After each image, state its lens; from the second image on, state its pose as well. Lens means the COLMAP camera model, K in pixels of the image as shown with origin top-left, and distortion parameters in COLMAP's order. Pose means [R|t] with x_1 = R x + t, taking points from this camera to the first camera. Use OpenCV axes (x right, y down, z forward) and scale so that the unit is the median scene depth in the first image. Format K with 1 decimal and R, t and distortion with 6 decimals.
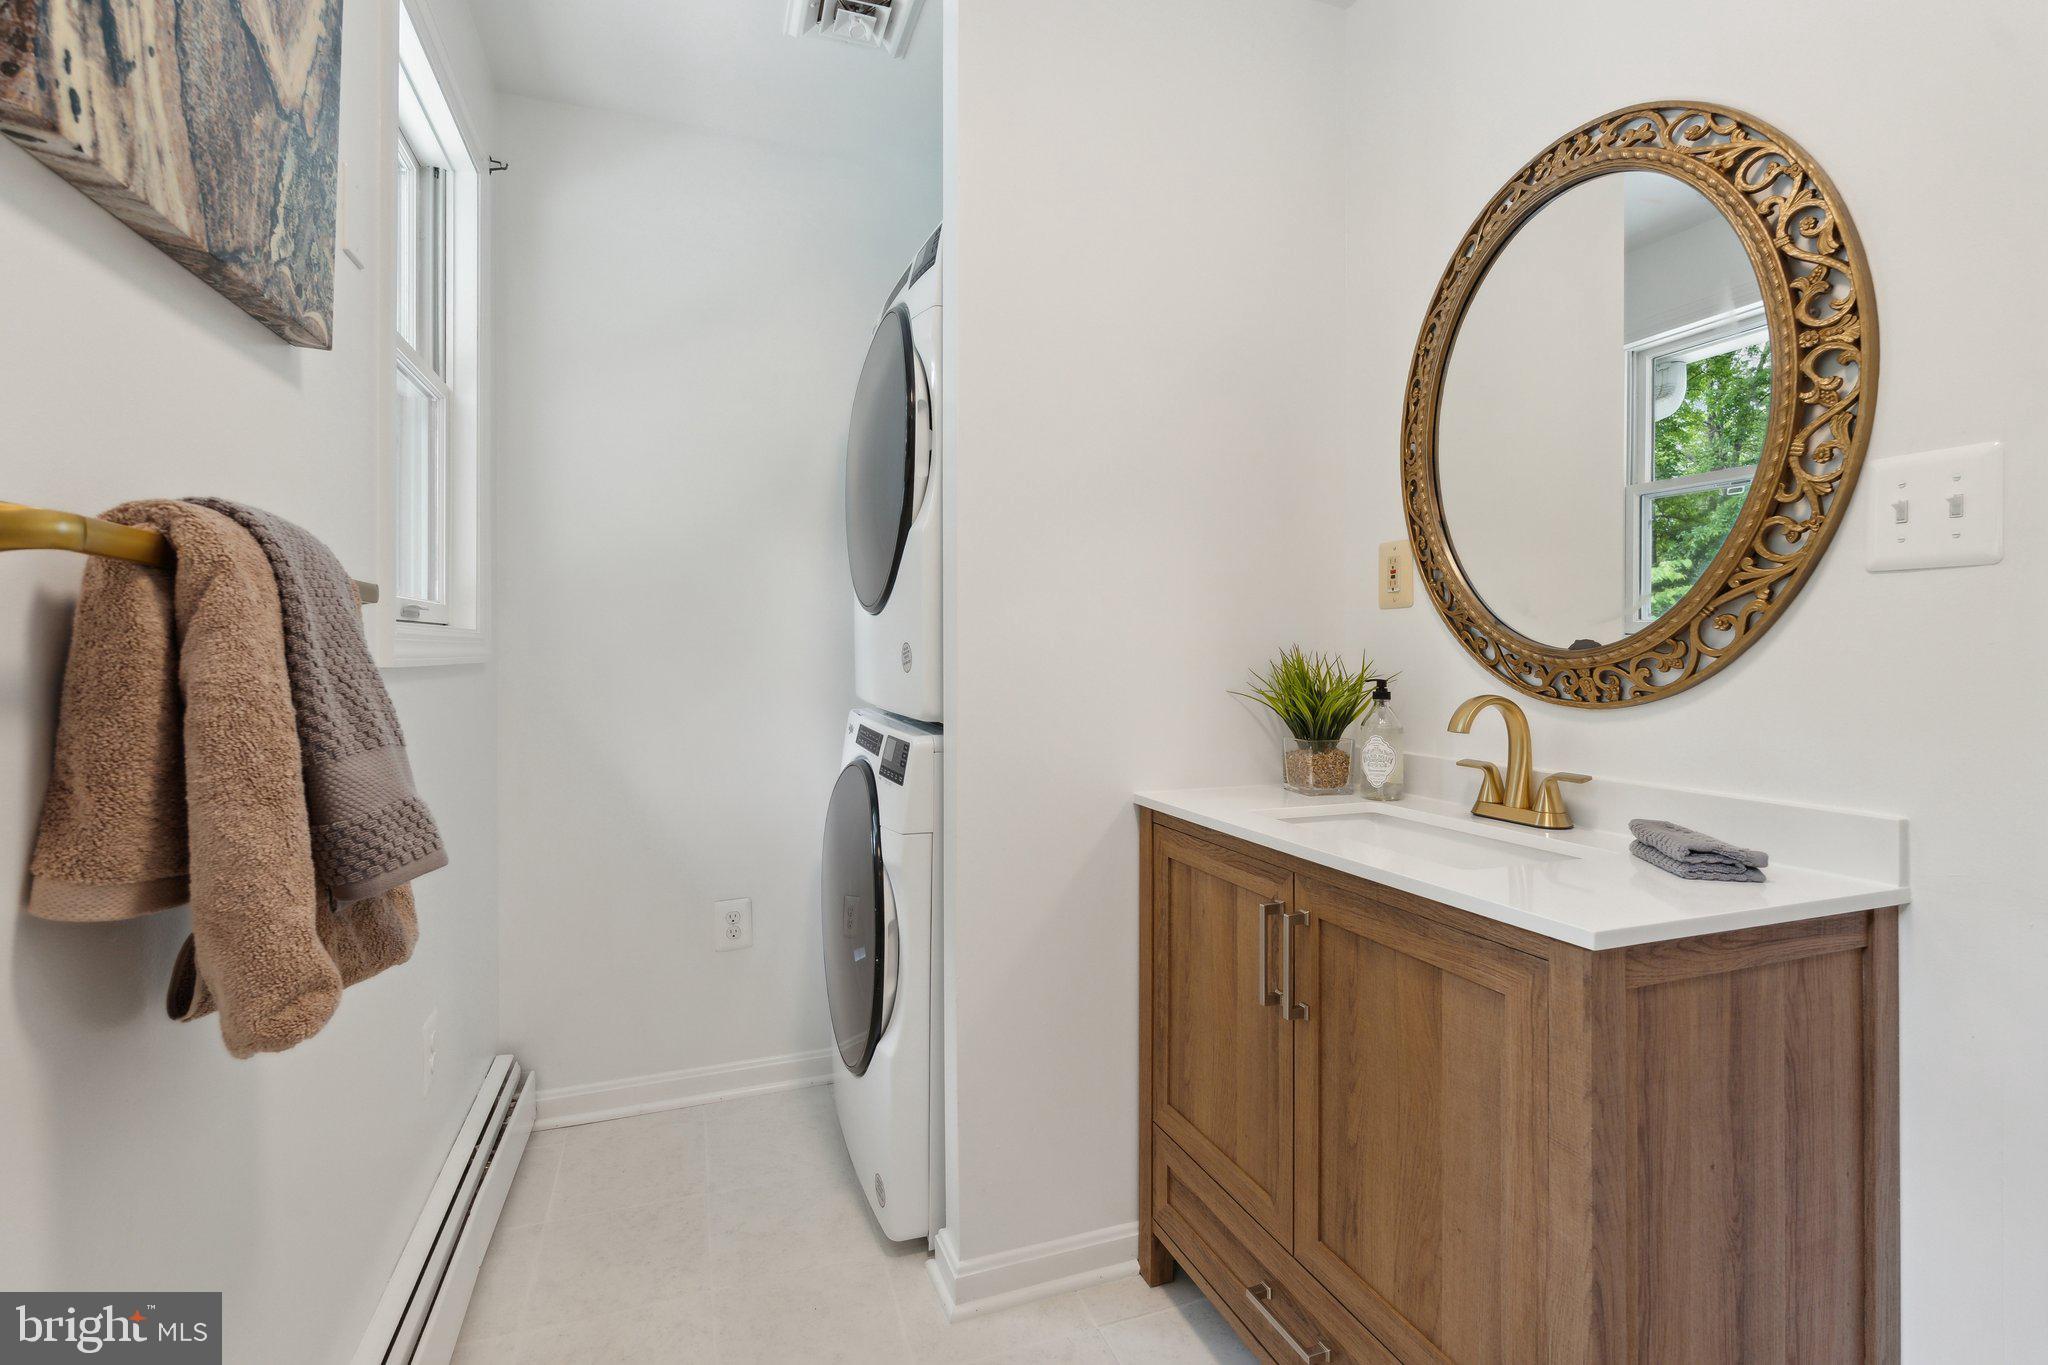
lens RADIAL K [[931.5, 0, 1036.3], [0, 931.5, 651.6], [0, 0, 1]] dist [-0.001591, -0.000070]
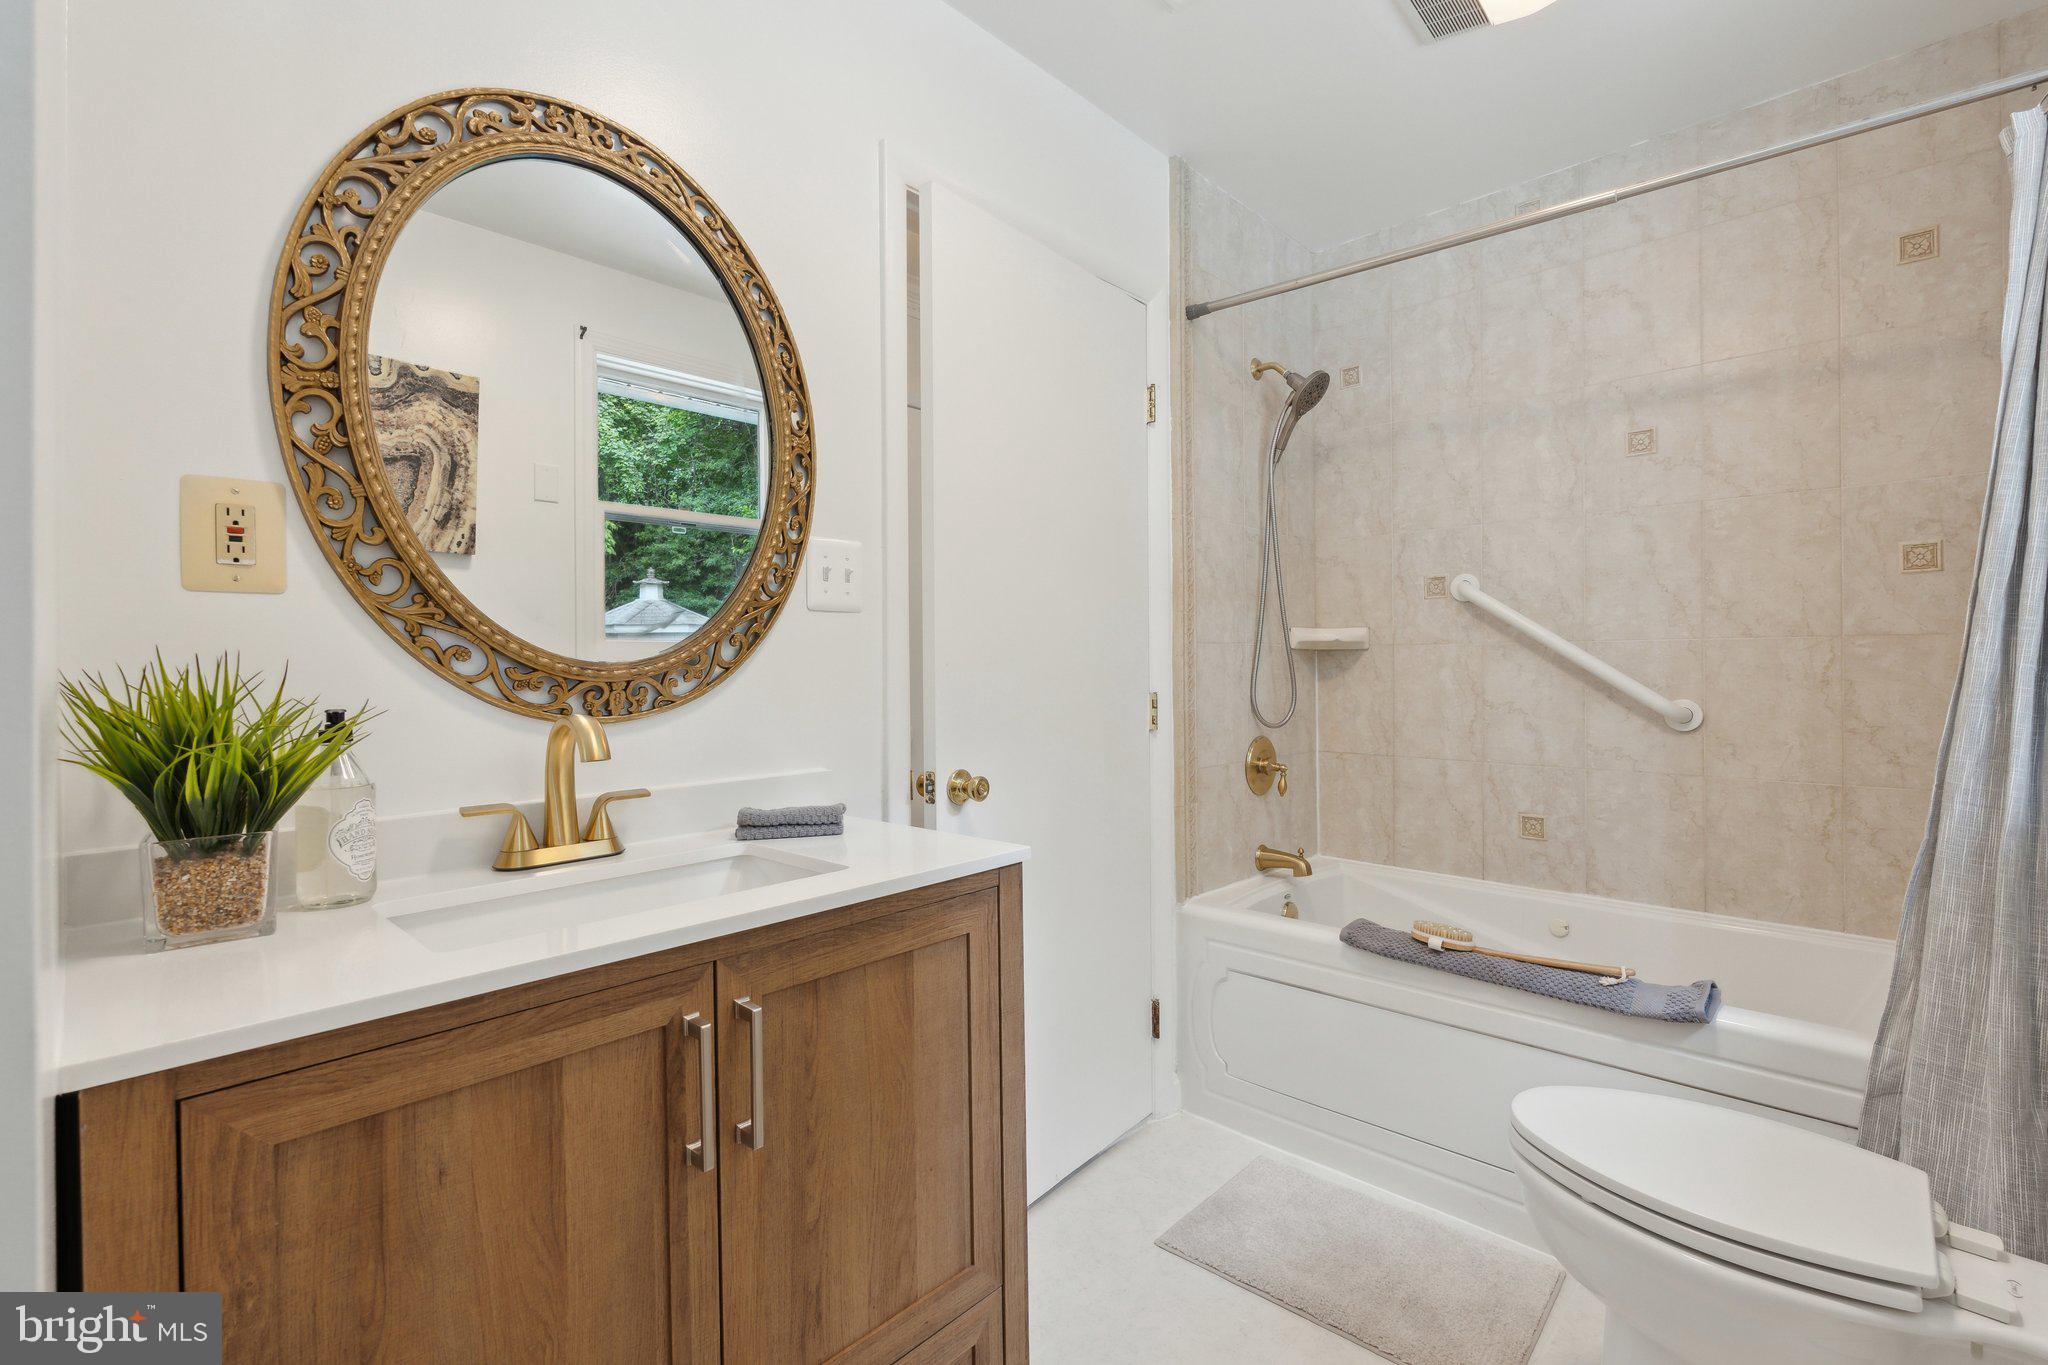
lens RADIAL K [[931.5, 0, 1036.3], [0, 931.5, 651.6], [0, 0, 1]] dist [-0.001591, -0.000070]
pose [[-0.448143, 0.016368, 0.893812, -0.469669], [0.008772, 0.999865, -0.013912, 0.004652], [-0.893919, 0.001606, -0.448226, 1.038717]]
